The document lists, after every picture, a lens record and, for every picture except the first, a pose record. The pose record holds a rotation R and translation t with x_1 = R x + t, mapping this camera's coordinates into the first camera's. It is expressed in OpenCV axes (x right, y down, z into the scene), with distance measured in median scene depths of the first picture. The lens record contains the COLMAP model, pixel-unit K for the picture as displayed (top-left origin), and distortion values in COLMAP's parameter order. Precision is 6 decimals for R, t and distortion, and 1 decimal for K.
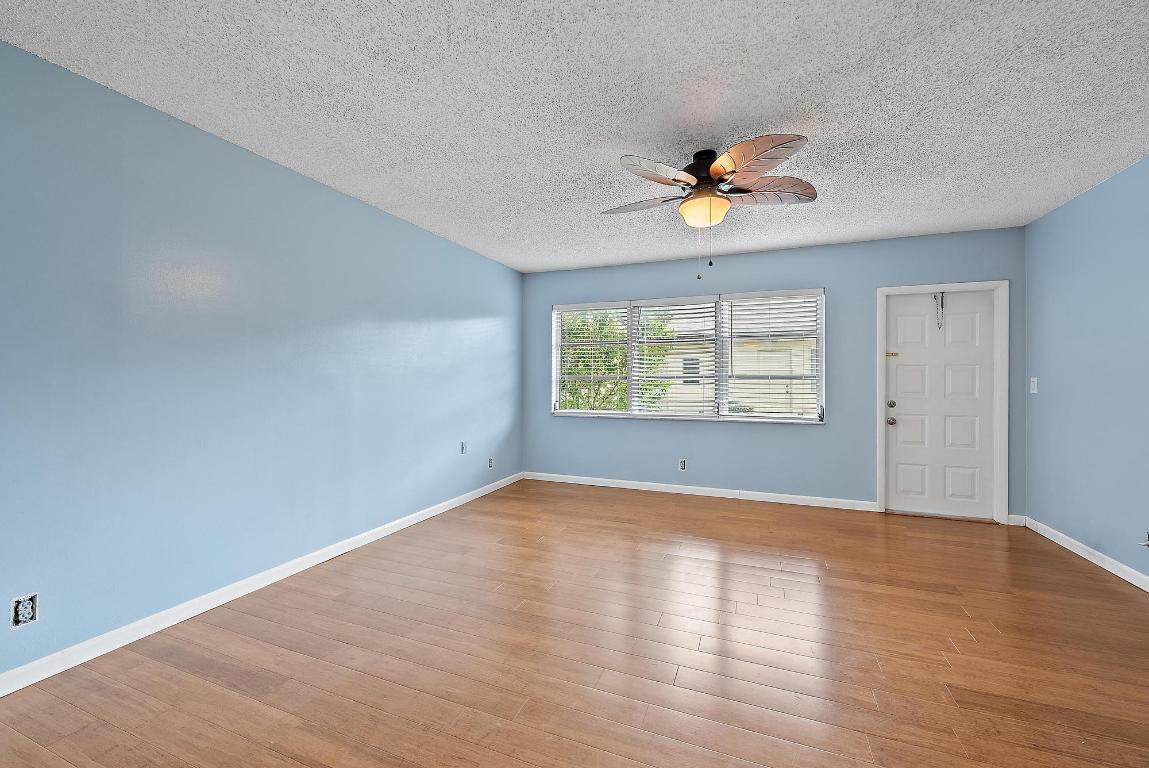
lens RADIAL K [[461.3, 0, 577.3], [0, 461.3, 381.0], [0, 0, 1]] dist [0.001500, -0.001511]
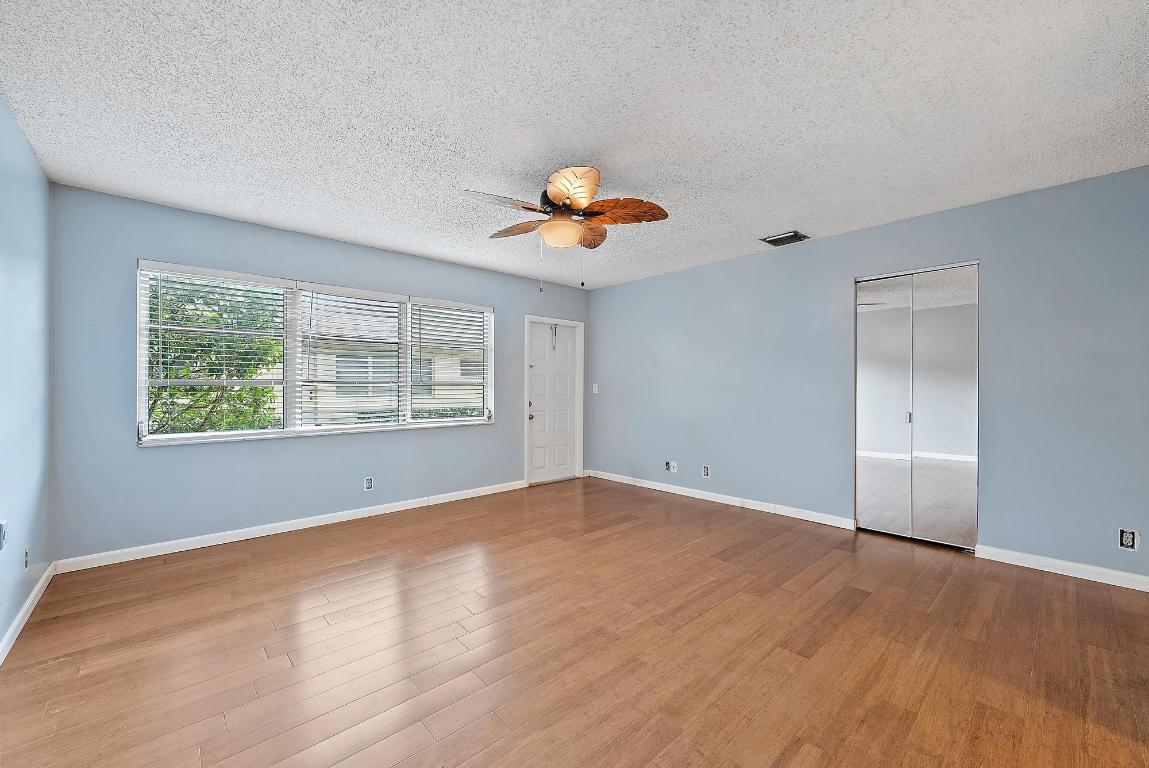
lens RADIAL K [[461.3, 0, 578.6], [0, 461.3, 387.9], [0, 0, 1]] dist [0.001500, -0.001511]
pose [[0.414483, -0.004741, 0.910045, -0.388090], [0.003087, 0.999988, 0.003803, -0.000178], [-0.910052, 0.001232, 0.414493, 0.273352]]
